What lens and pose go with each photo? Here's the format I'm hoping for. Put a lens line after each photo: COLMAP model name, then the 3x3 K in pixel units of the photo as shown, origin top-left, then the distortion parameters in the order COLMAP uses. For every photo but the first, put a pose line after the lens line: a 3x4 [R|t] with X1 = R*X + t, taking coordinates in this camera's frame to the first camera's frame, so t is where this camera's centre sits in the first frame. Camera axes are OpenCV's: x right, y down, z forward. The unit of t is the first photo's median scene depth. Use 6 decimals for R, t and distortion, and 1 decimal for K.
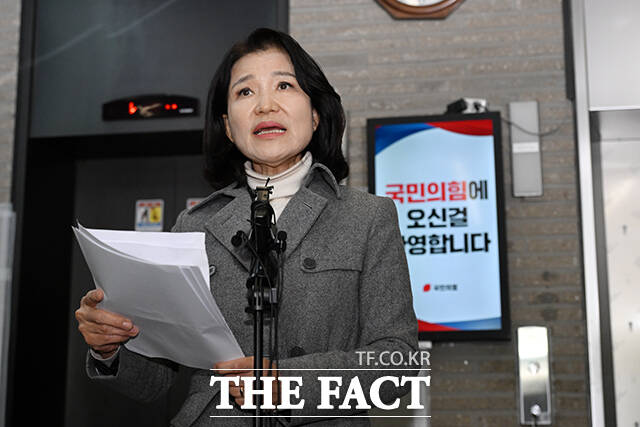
lens RADIAL K [[1045.9, 0, 320.0], [0, 1045.9, 213.5], [0, 0, 1]] dist [0.196261, -0.003272]
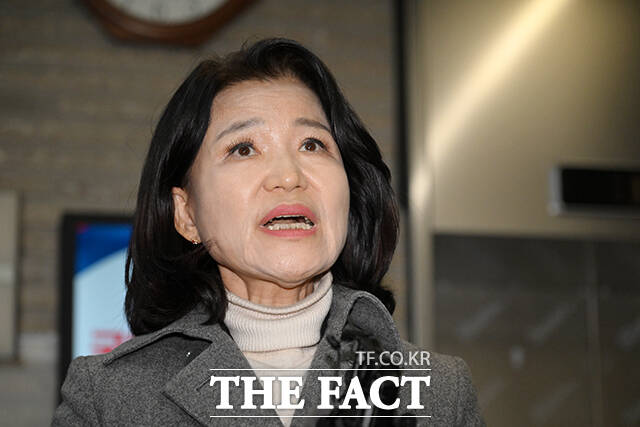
lens RADIAL K [[1853.0, 0, 320.0], [0, 1853.0, 213.5], [0, 0, 1]] dist [-0.093563, -0.229754]
pose [[0.949999, 0.088364, 0.299490, -0.317526], [-0.058927, 0.992624, -0.105950, 0.016917], [-0.306643, 0.083004, 0.948198, 0.078850]]
